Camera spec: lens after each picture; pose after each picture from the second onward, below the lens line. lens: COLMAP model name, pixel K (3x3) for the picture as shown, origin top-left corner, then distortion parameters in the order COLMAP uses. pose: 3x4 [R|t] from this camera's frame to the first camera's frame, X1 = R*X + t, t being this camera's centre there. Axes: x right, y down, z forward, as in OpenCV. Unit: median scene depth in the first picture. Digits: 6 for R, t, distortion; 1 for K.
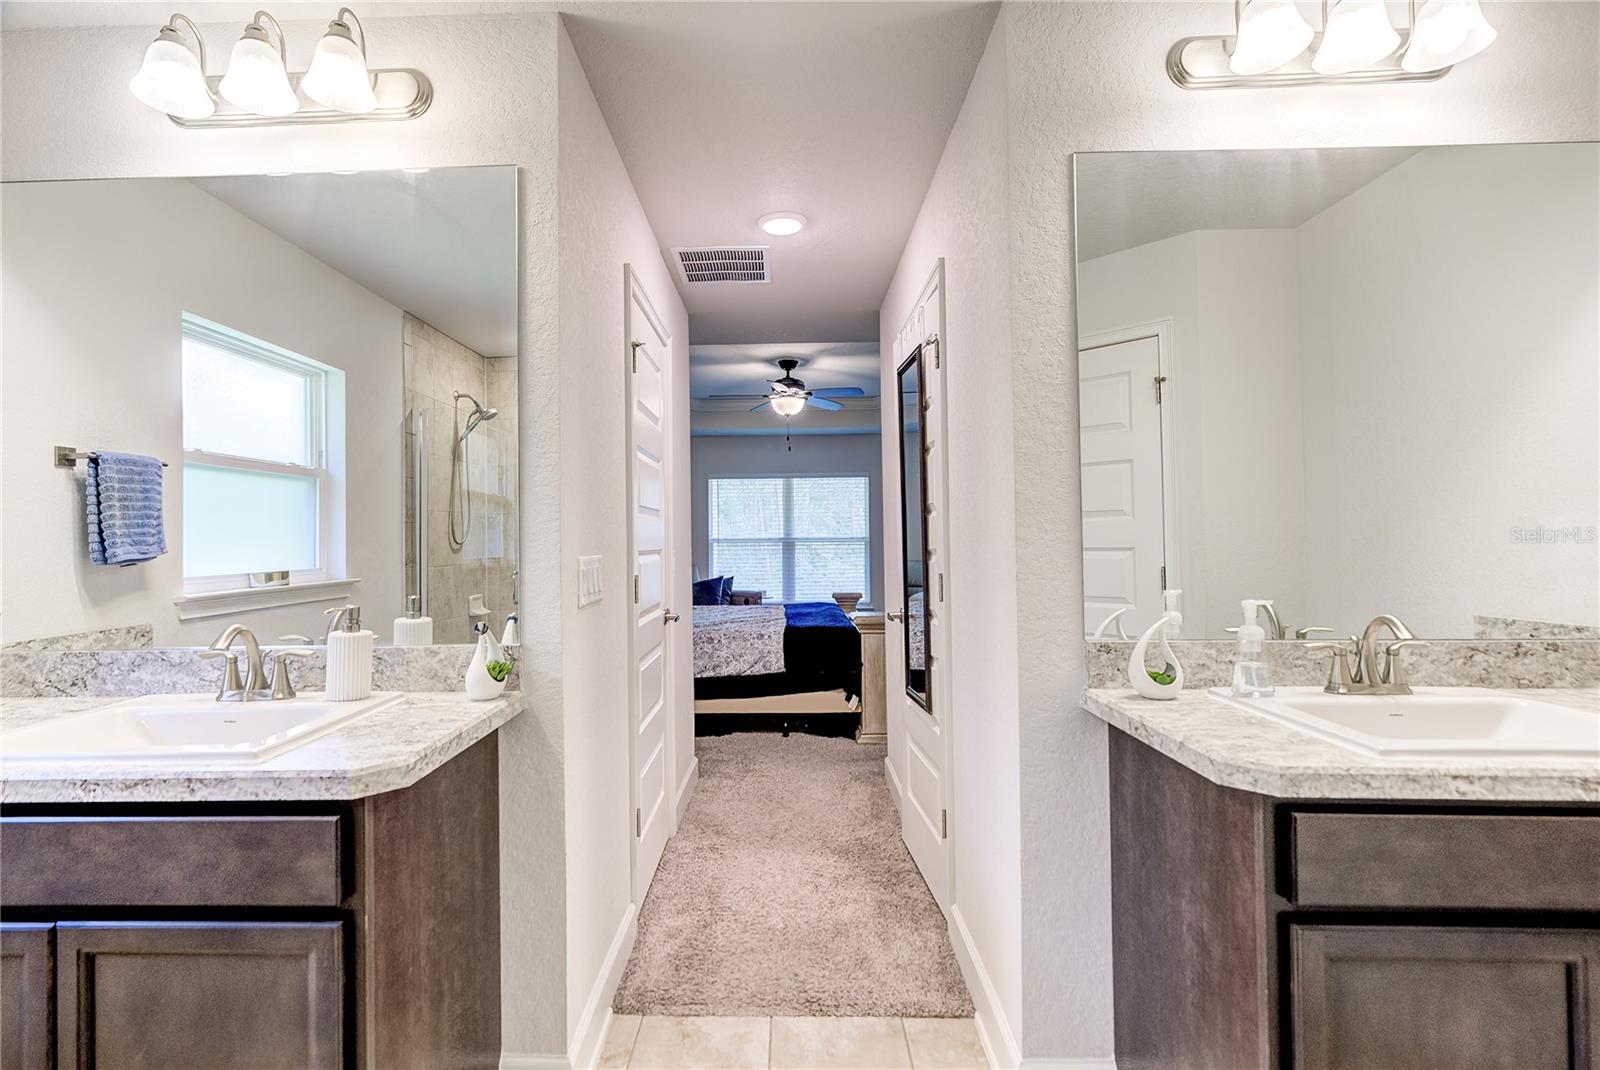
lens RADIAL K [[741.0, 0, 798.2], [0, 741.0, 526.3], [0, 0, 1]] dist [0.010424, 0.000424]
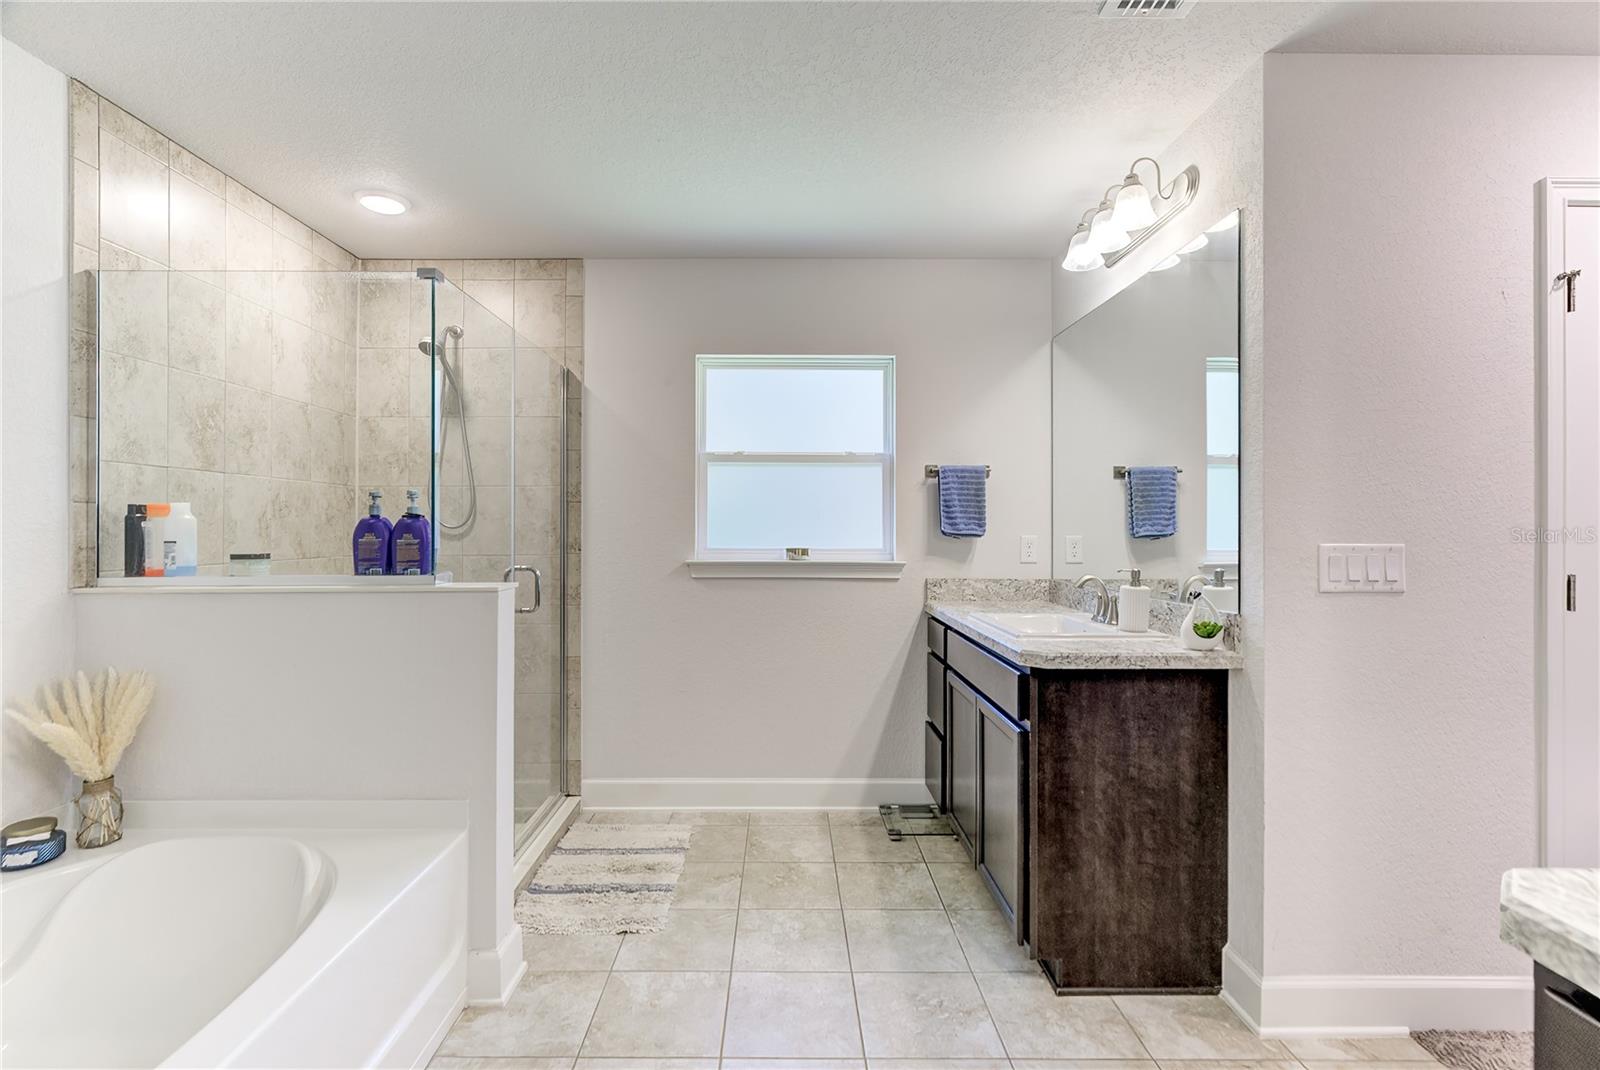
lens RADIAL K [[741.0, 0, 798.2], [0, 741.0, 526.3], [0, 0, 1]] dist [0.010424, 0.000424]
pose [[0.064568, 0.014801, -0.997804, 0.701193], [0.008005, 0.999850, 0.015350, -0.003950], [0.997881, -0.008978, 0.064440, 0.201919]]
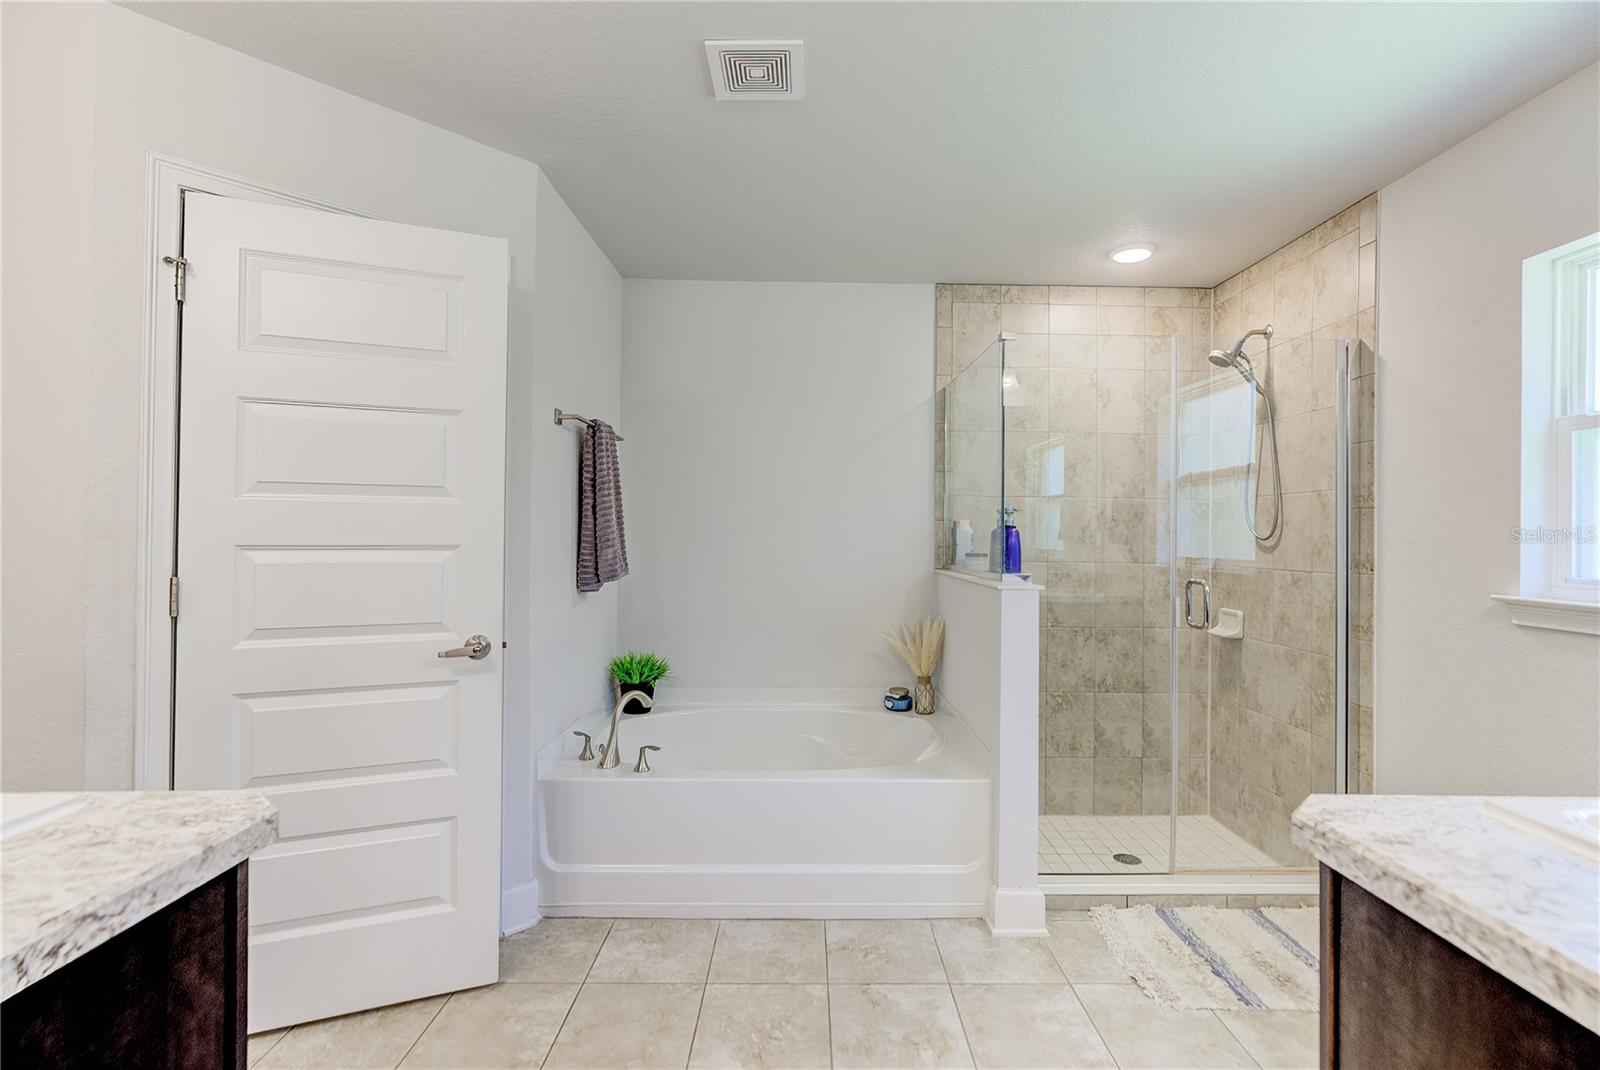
lens RADIAL K [[741.0, 0, 798.2], [0, 741.0, 526.3], [0, 0, 1]] dist [0.010424, 0.000424]
pose [[-0.997597, 0.003395, -0.069206, 0.029319], [0.004375, 0.999892, -0.014017, 0.009723], [0.069151, -0.014286, -0.997504, 1.118248]]
